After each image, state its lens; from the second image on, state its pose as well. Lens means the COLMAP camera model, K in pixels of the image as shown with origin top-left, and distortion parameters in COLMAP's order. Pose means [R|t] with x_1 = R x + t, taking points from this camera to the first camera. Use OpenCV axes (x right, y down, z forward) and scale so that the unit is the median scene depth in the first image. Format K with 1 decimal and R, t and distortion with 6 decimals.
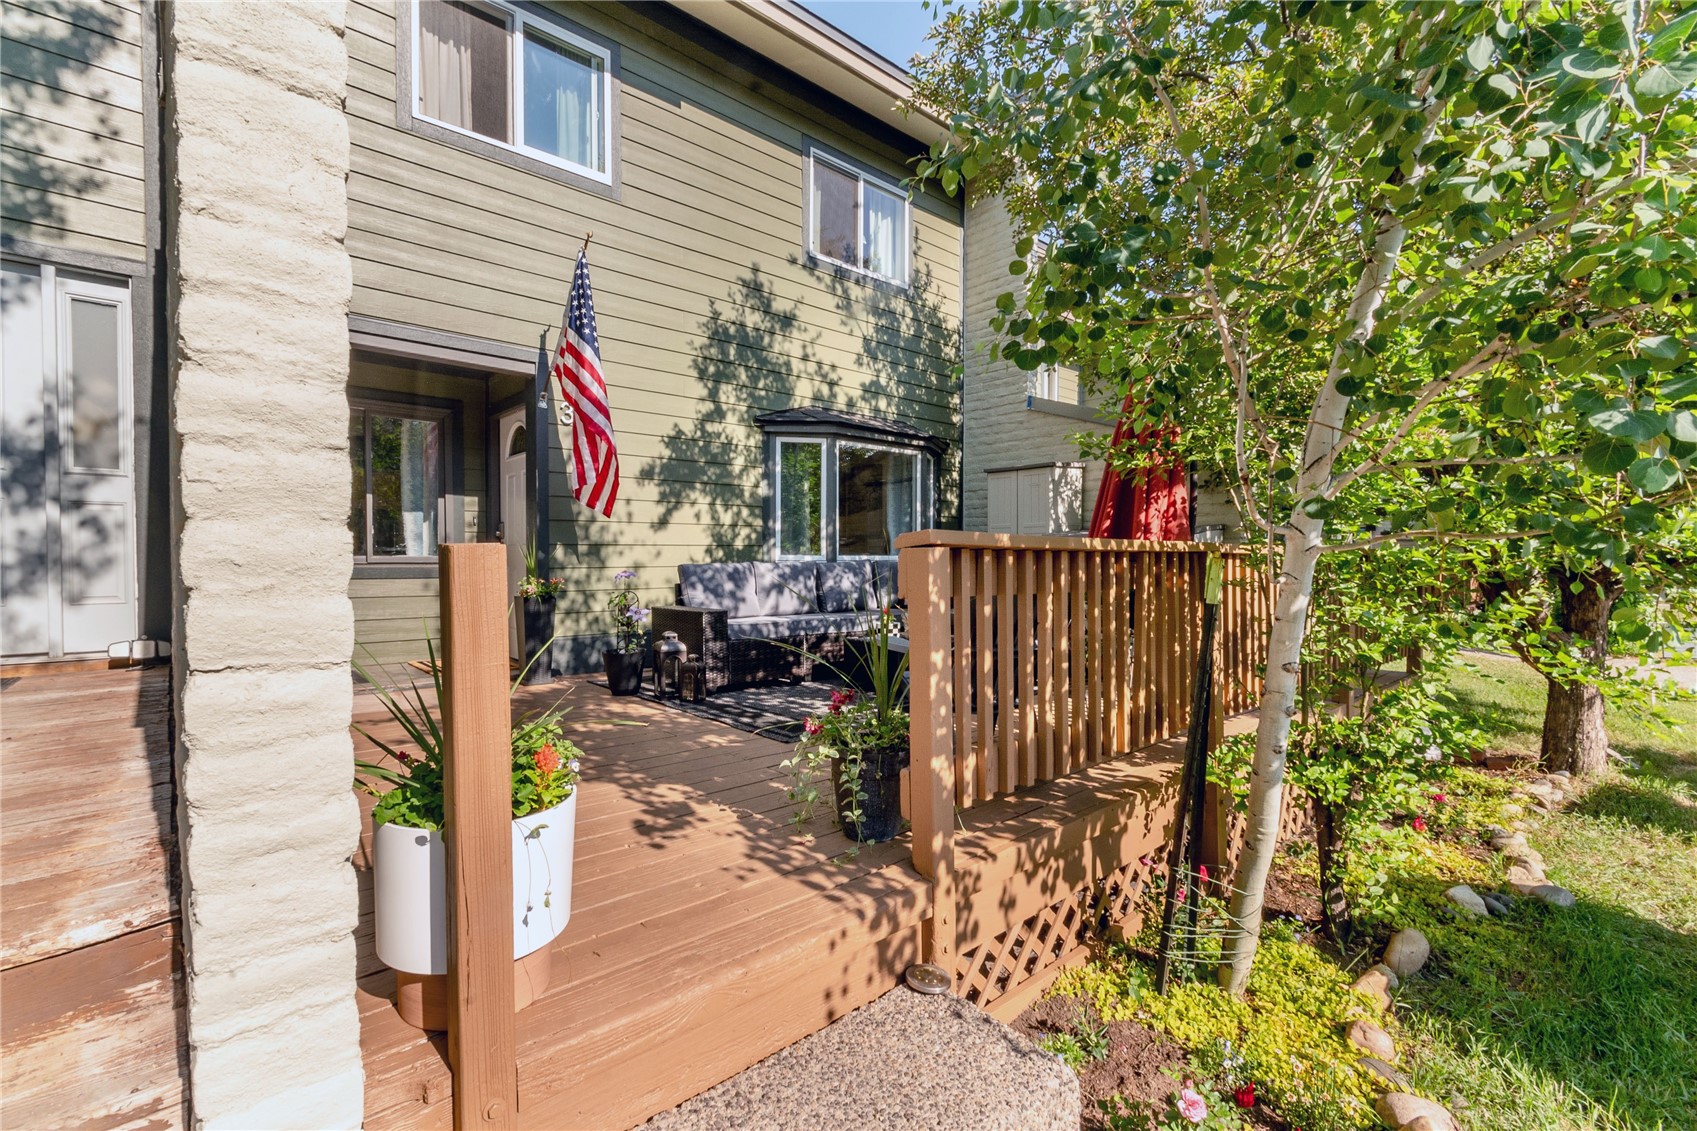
lens RADIAL K [[737.4, 0, 848.9], [0, 737.4, 565.0], [0, 0, 1]] dist [0.005256, -0.004336]
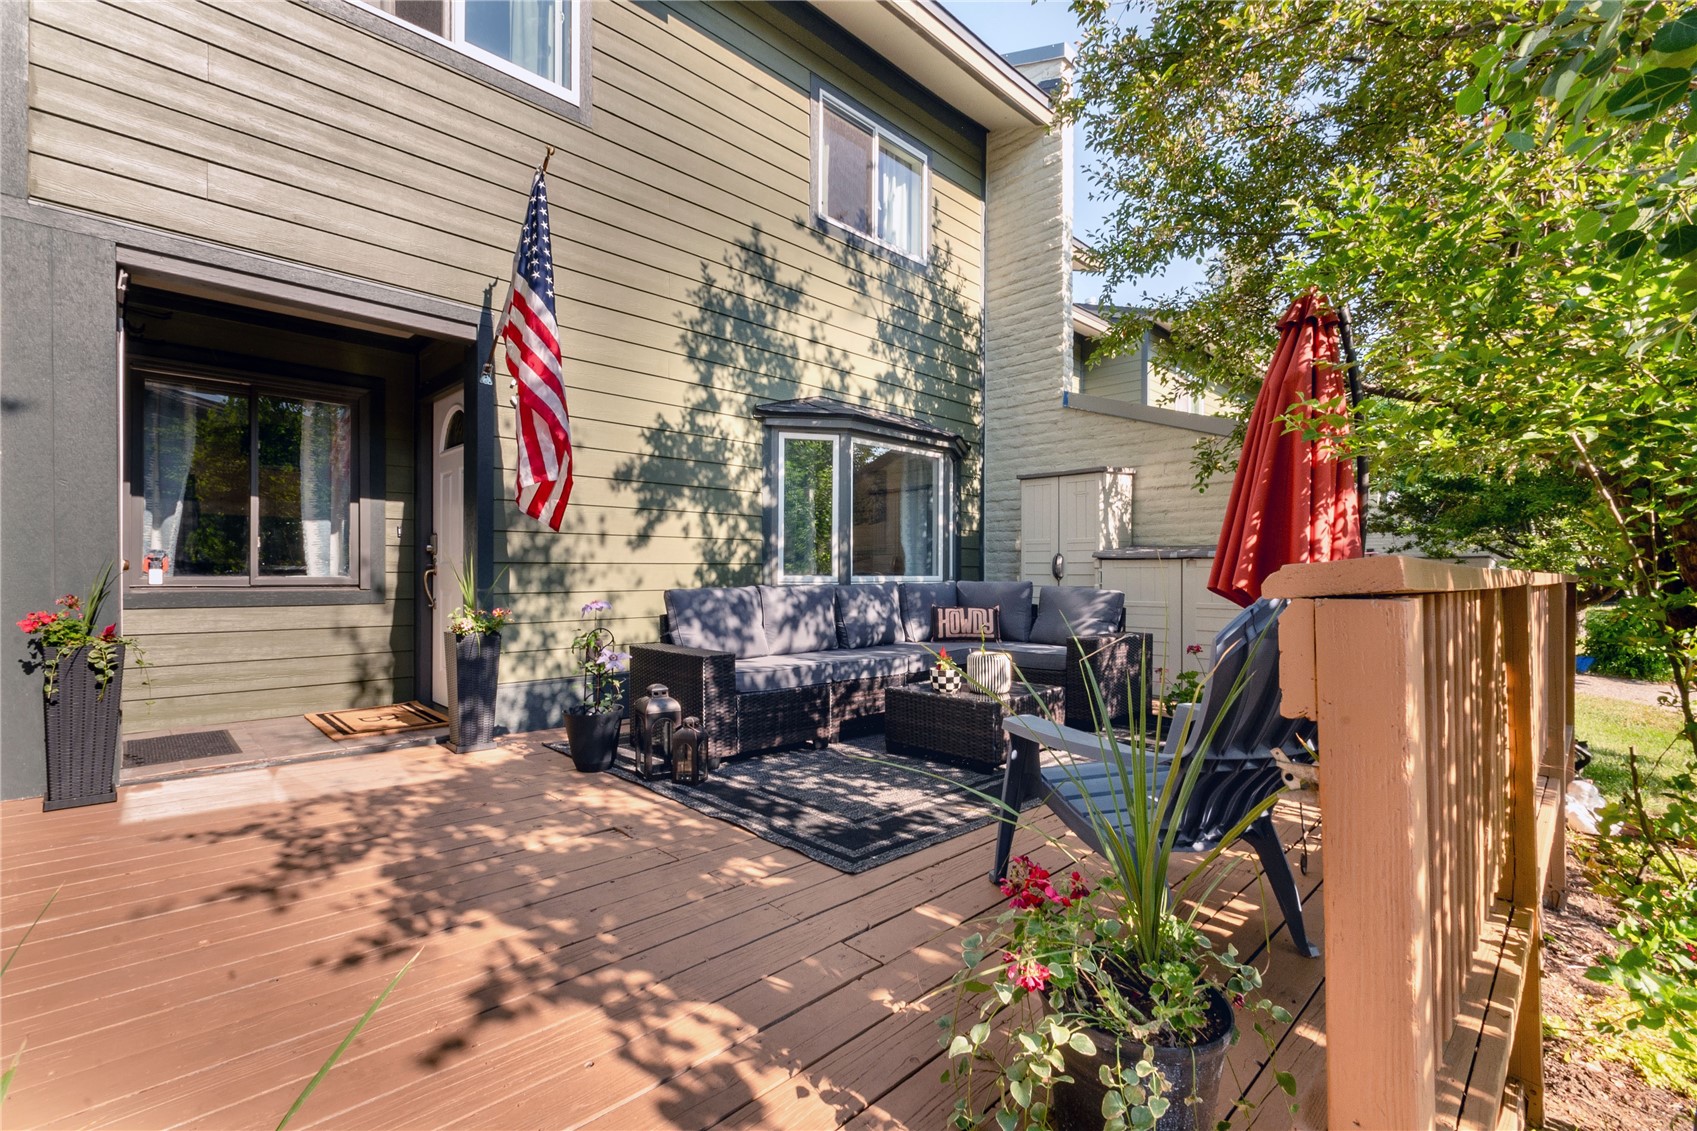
lens RADIAL K [[737.4, 0, 844.4], [0, 737.4, 573.0], [0, 0, 1]] dist [0.005256, -0.004336]
pose [[0.999008, 0.001500, 0.044499, -0.070384], [-0.001055, 0.999949, -0.010028, -0.011393], [-0.044512, 0.009972, 0.998959, 0.195987]]
